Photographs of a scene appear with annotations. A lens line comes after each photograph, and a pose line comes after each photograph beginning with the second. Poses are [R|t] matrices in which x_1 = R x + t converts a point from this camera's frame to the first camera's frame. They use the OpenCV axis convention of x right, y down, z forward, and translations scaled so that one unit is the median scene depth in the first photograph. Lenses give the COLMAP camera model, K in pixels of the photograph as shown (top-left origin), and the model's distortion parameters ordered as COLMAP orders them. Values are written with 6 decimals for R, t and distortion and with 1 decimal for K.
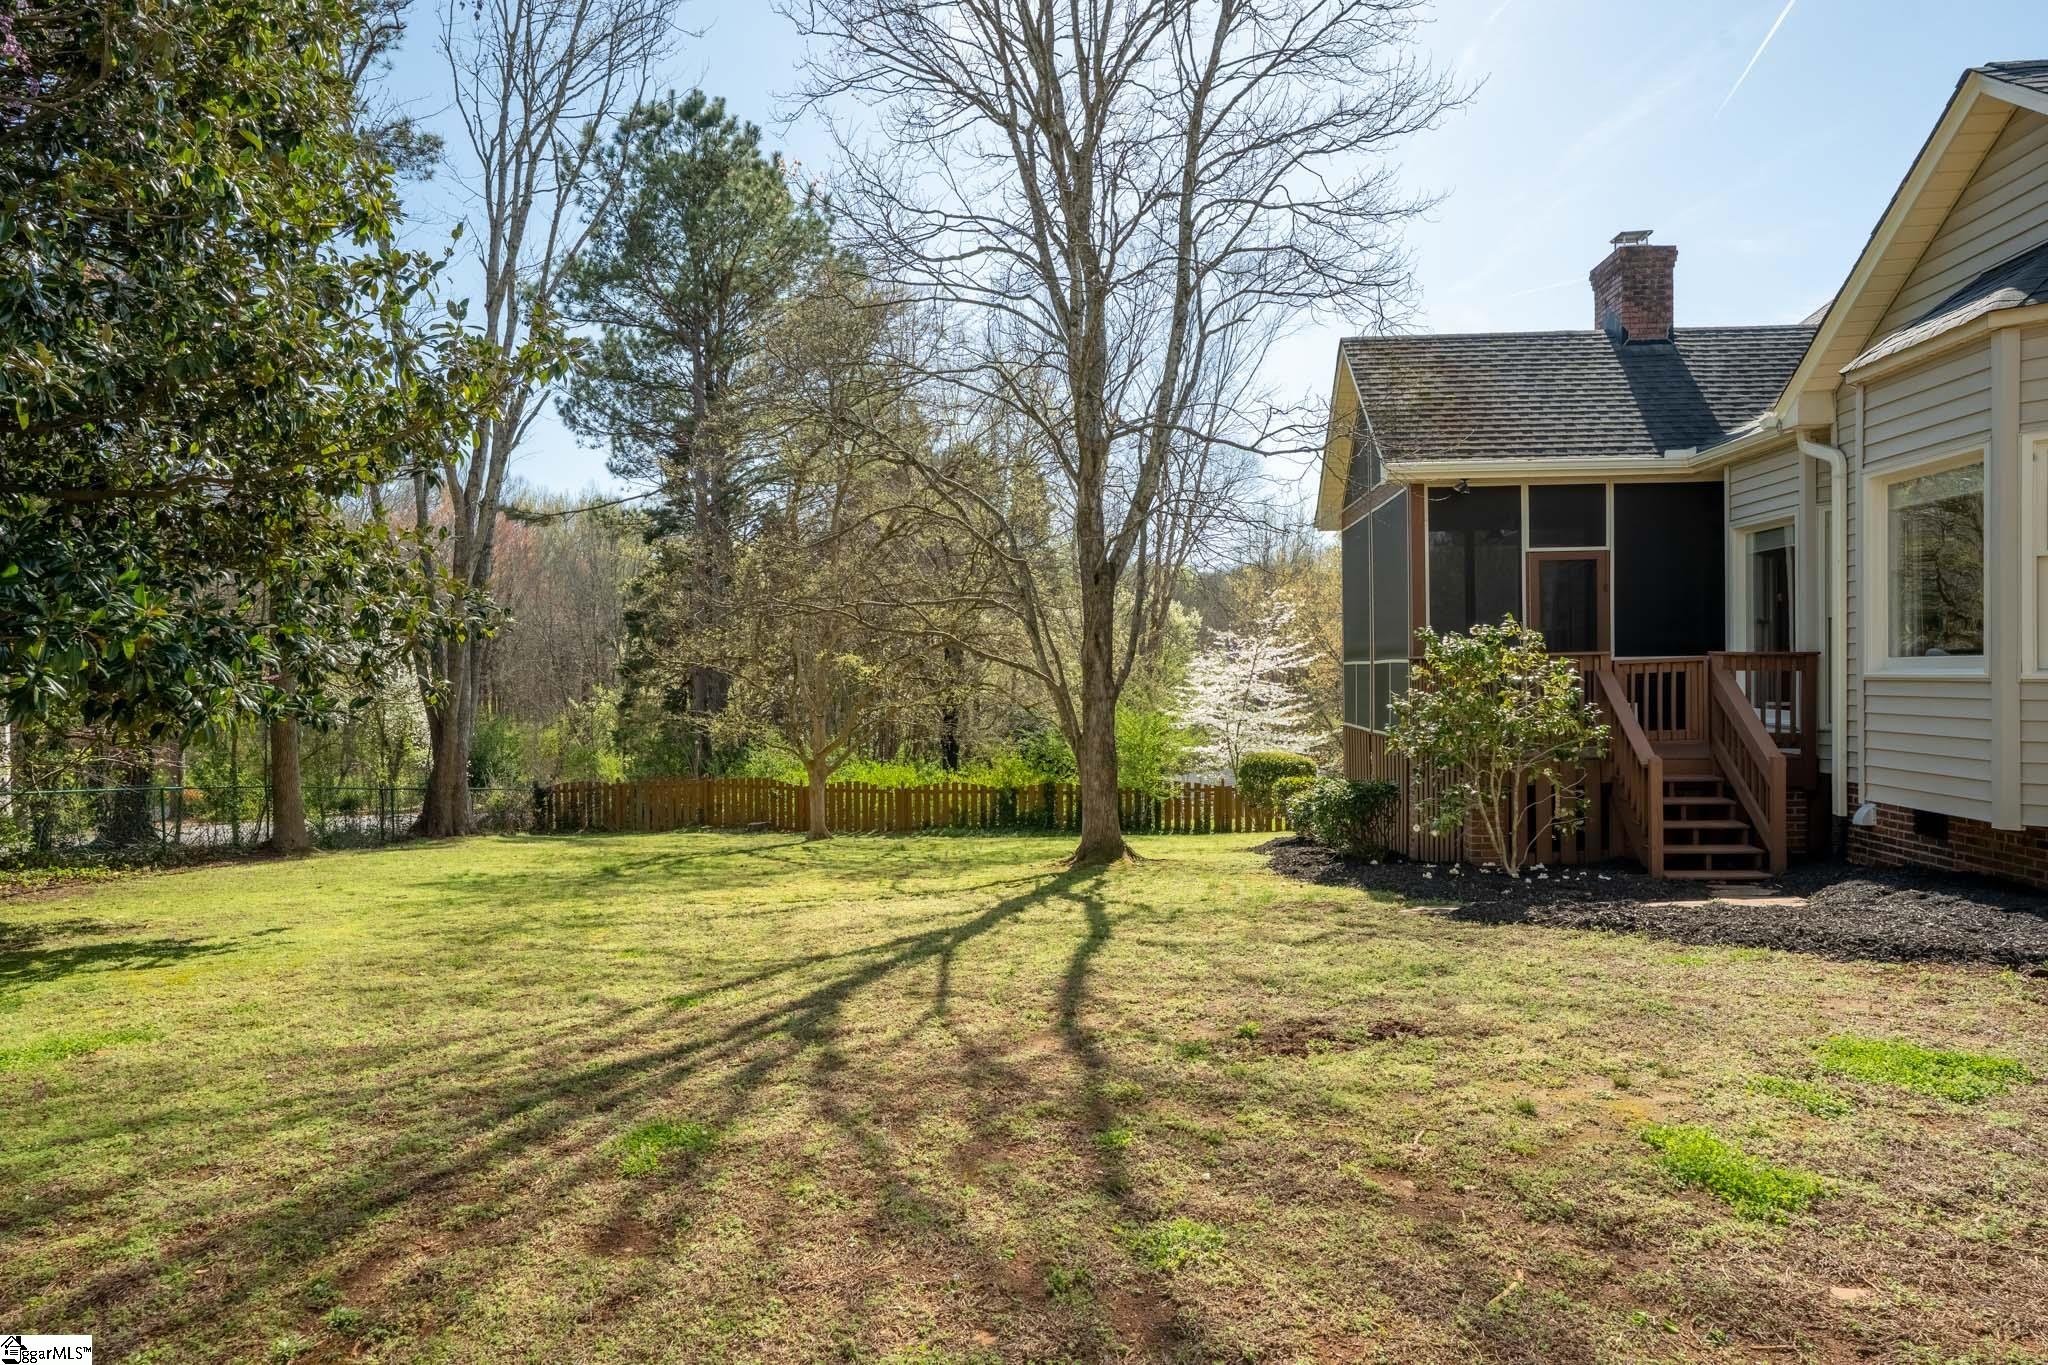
lens RADIAL K [[1284.6, 0, 1023.7], [0, 1284.6, 677.2], [0, 0, 1]] dist [-0.000157, 0.000254]
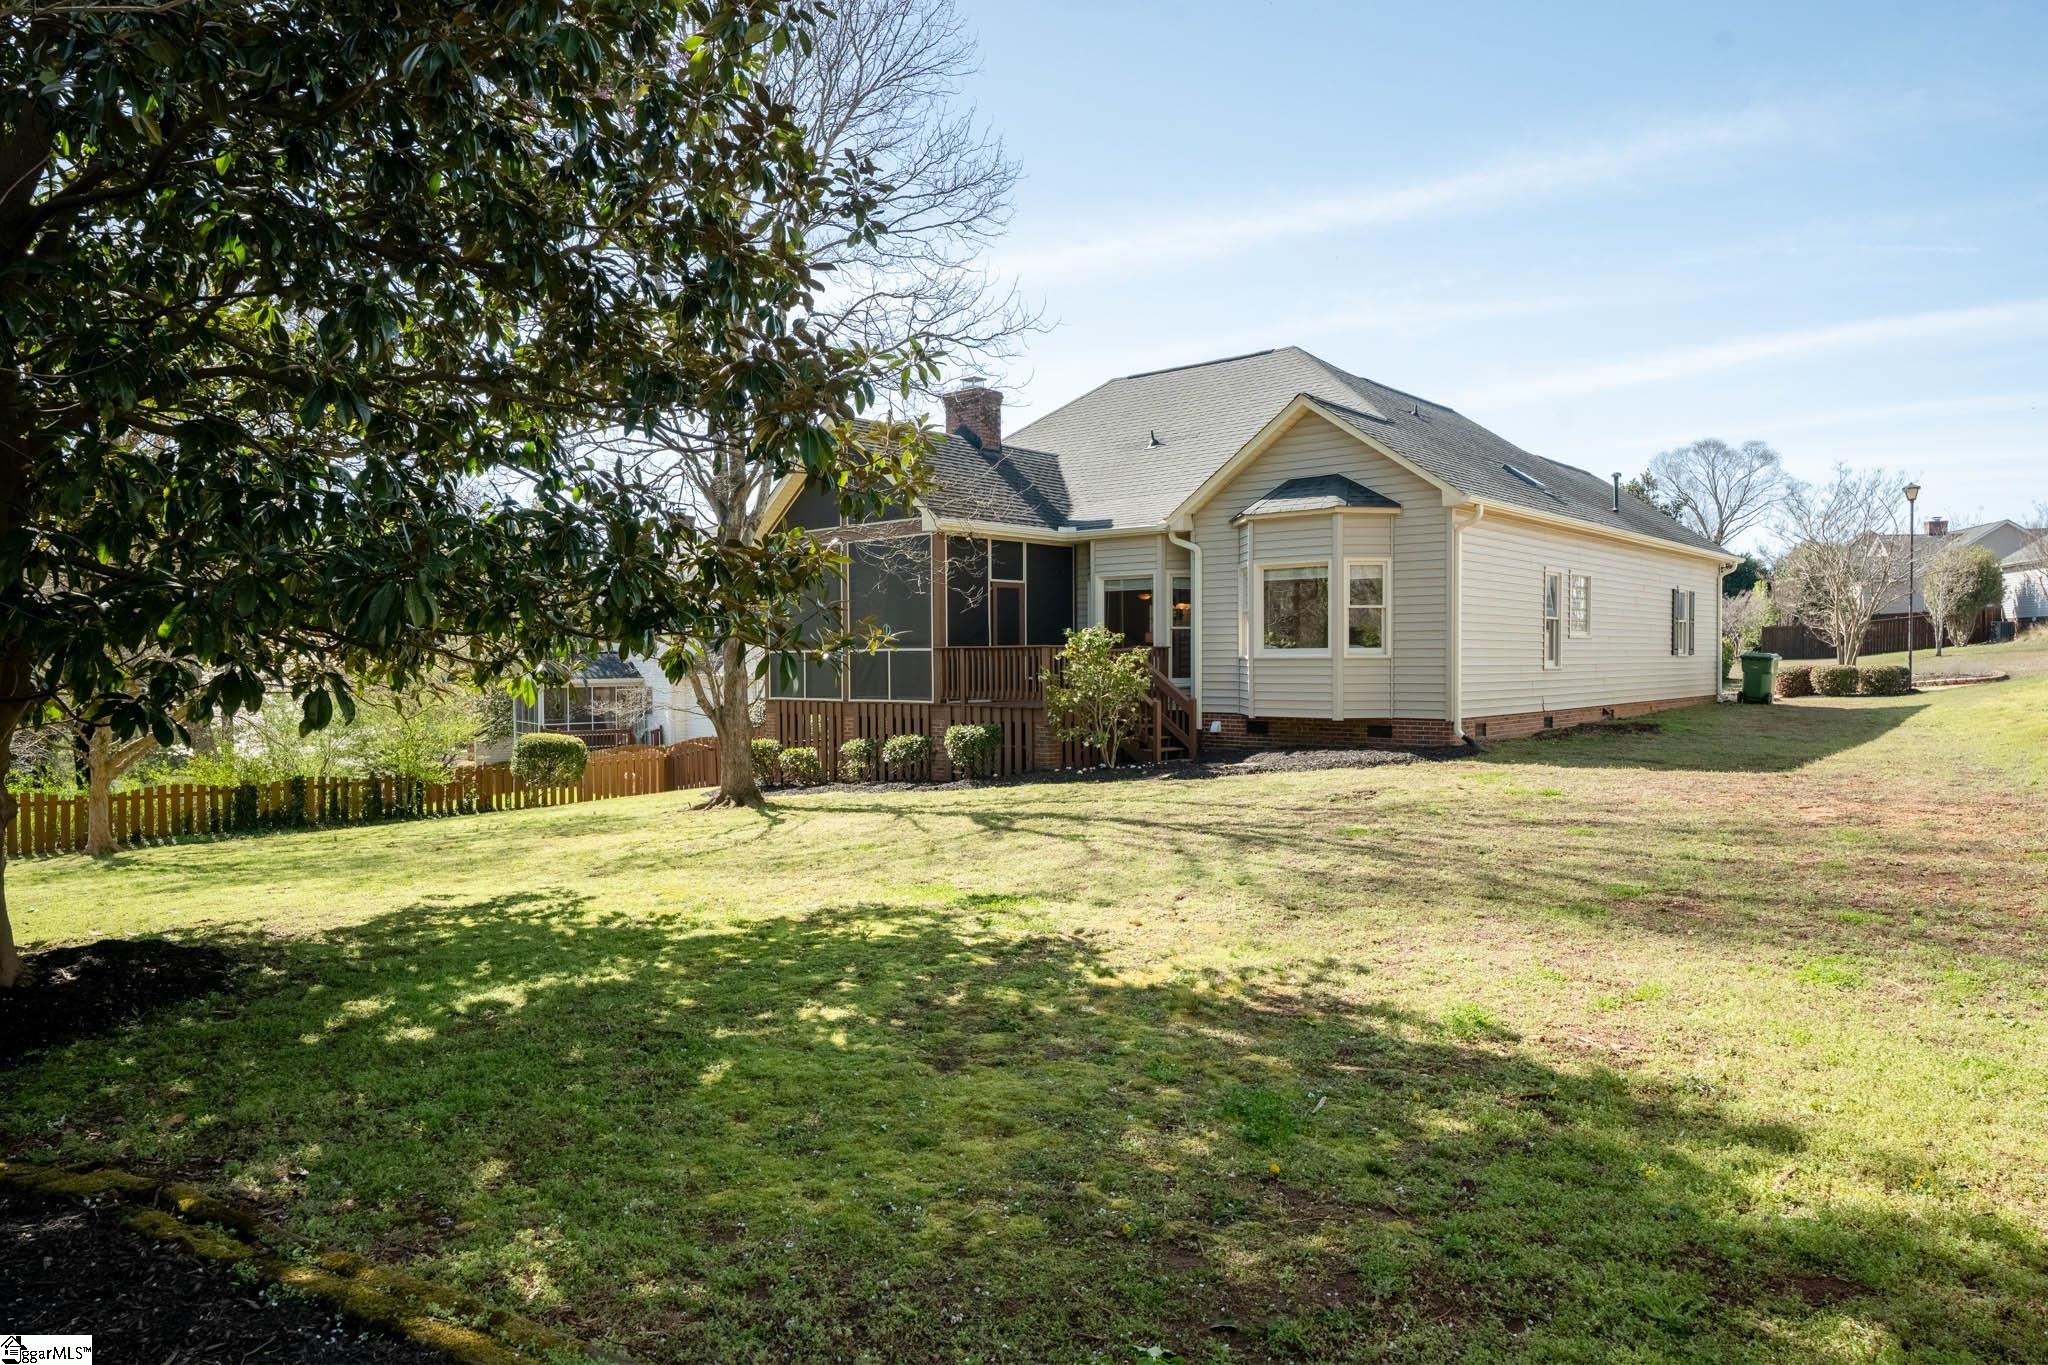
lens RADIAL K [[1284.6, 0, 1027.1], [0, 1284.6, 682.0], [0, 0, 1]] dist [-0.000157, 0.000254]
pose [[0.585325, -0.004398, 0.810787, -0.865982], [0.001507, 0.999989, 0.004337, 0.019593], [-0.810798, -0.001317, 0.585325, 0.038536]]
